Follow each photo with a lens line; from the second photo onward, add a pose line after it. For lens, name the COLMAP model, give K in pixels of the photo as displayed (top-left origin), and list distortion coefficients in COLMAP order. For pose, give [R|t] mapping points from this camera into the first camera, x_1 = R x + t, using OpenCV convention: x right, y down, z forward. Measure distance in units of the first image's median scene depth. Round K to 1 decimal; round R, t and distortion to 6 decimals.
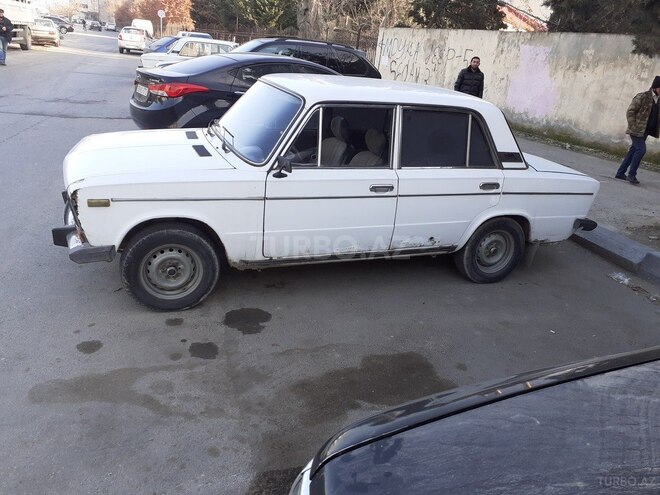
lens RADIAL K [[545.1, 0, 332.9], [0, 545.1, 246.4], [0, 0, 1]] dist [0.029644, -0.006873]
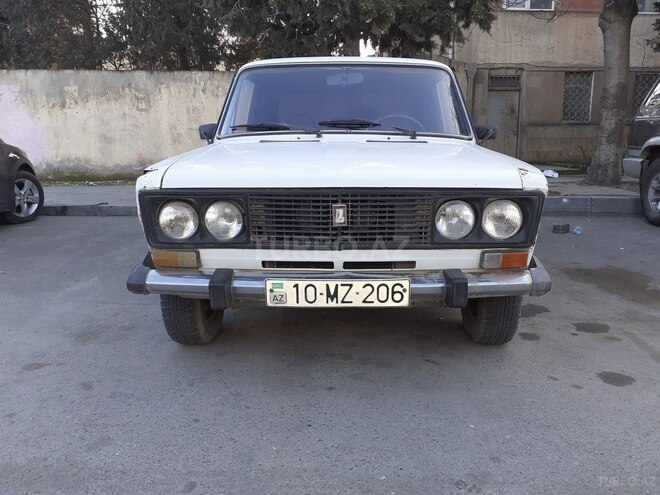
lens RADIAL K [[545.1, 0, 332.9], [0, 545.1, 246.4], [0, 0, 1]] dist [0.029644, -0.006873]
pose [[0.363794, -0.273975, 0.890276, -0.901830], [0.365864, 0.920983, 0.133922, -0.161007], [-0.856620, 0.277000, 0.435286, 0.735733]]
